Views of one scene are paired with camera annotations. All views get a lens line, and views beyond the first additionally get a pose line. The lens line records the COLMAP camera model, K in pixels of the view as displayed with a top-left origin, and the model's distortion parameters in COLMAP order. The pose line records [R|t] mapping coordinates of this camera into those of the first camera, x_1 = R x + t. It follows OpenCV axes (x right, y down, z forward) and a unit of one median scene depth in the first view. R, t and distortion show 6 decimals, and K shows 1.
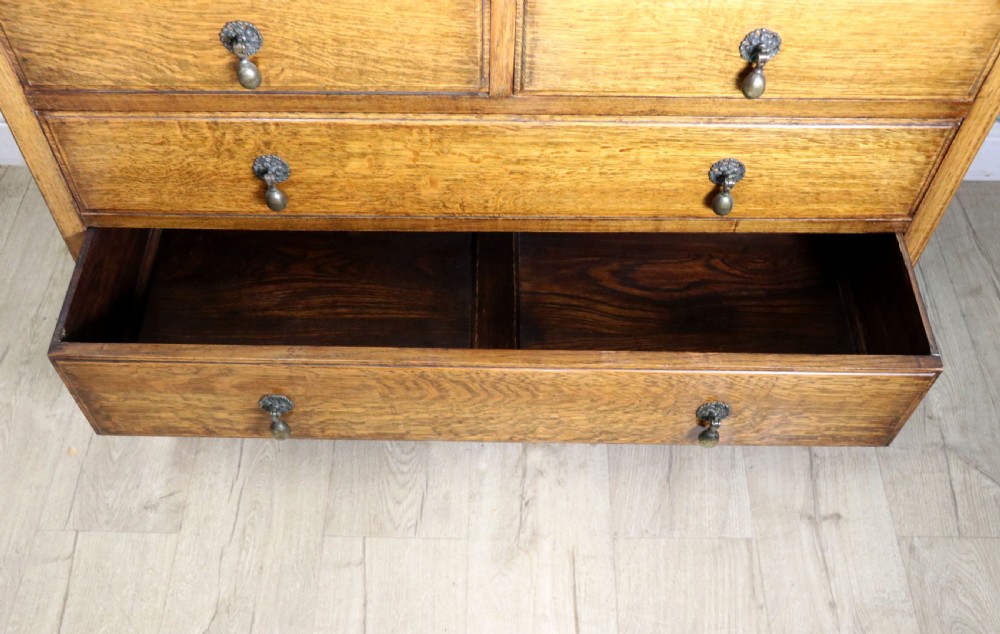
lens RADIAL K [[988.0, 0, 478.1], [0, 988.0, 359.3], [0, 0, 1]] dist [-0.026122, 0.000000]
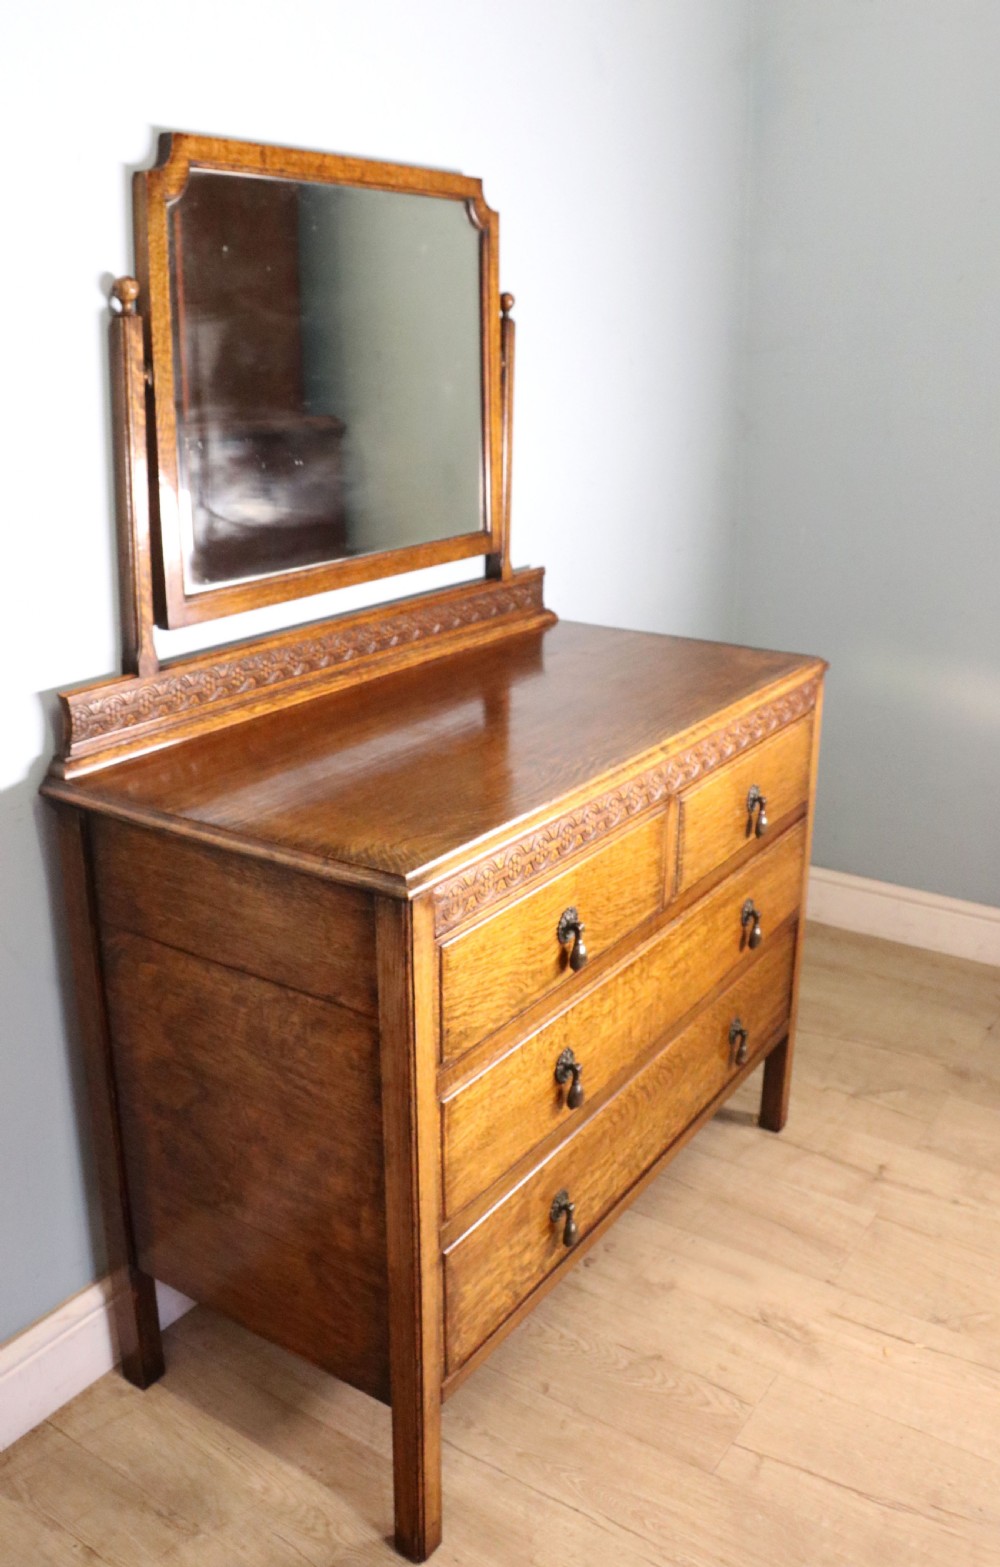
lens RADIAL K [[1355.6, 0, 492.2], [0, 1355.6, 715.3], [0, 0, 1]] dist [-0.151586, 0.078251]
pose [[0.543500, -0.224147, 0.808929, -1.256403], [0.681940, 0.679826, -0.269805, -0.115246], [-0.489455, 0.698280, 0.522340, 0.068975]]
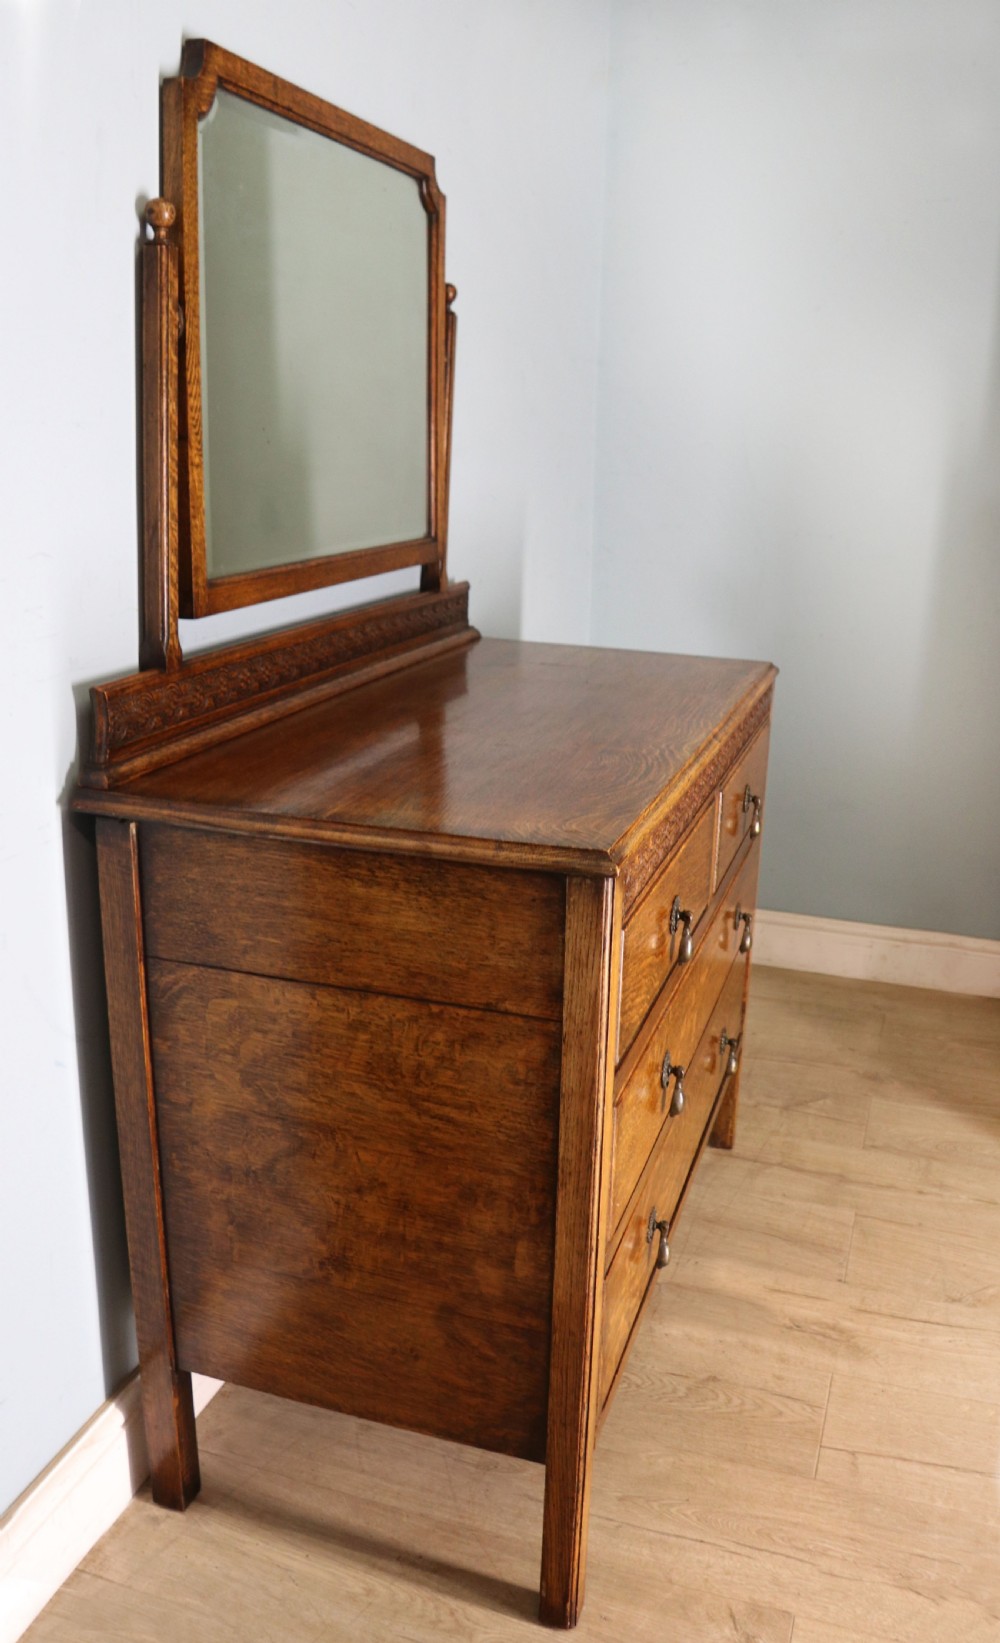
lens RADIAL K [[1361.4, 0, 523.8], [0, 1361.4, 810.4], [0, 0, 1]] dist [-0.162957, 0.094248]
pose [[0.285680, -0.248787, 0.925469, -1.361742], [0.764252, 0.641795, -0.063385, -0.369127], [-0.578192, 0.725399, 0.373484, 0.405629]]
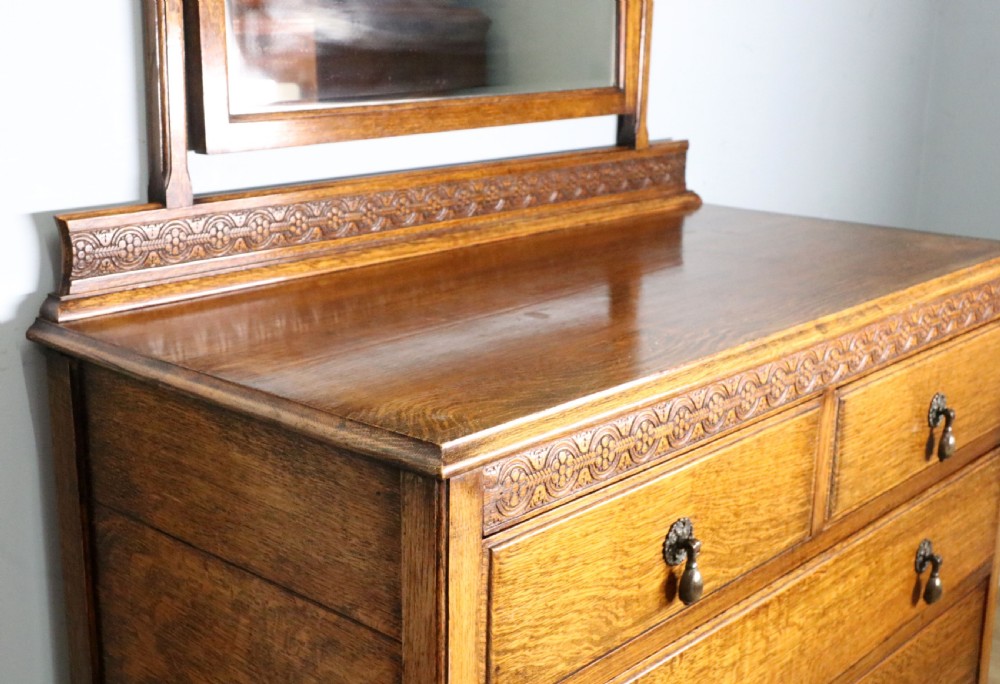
lens RADIAL K [[1279.8, 0, 452.6], [0, 1279.8, 351.0], [0, 0, 1]] dist [0.046905, 0.000000]
pose [[0.673717, -0.183506, 0.715843, -0.964319], [0.597005, 0.706060, -0.380874, -0.119165], [-0.435535, 0.683963, 0.585238, 0.283469]]
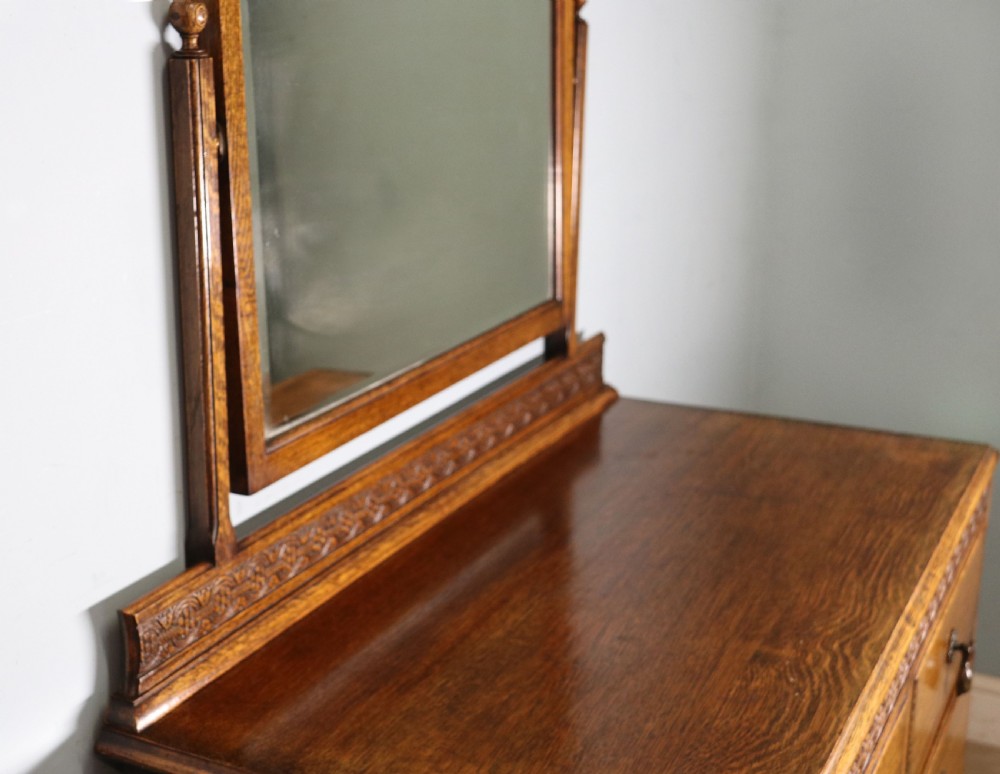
lens RADIAL K [[1462.7, 0, 388.6], [0, 1462.7, 429.3], [0, 0, 1]] dist [0.029705, 0.000000]
pose [[0.471809, -0.264575, 0.841068, -1.144783], [0.731054, 0.650664, -0.205416, -0.513524], [-0.492905, 0.711784, 0.500408, 0.269280]]
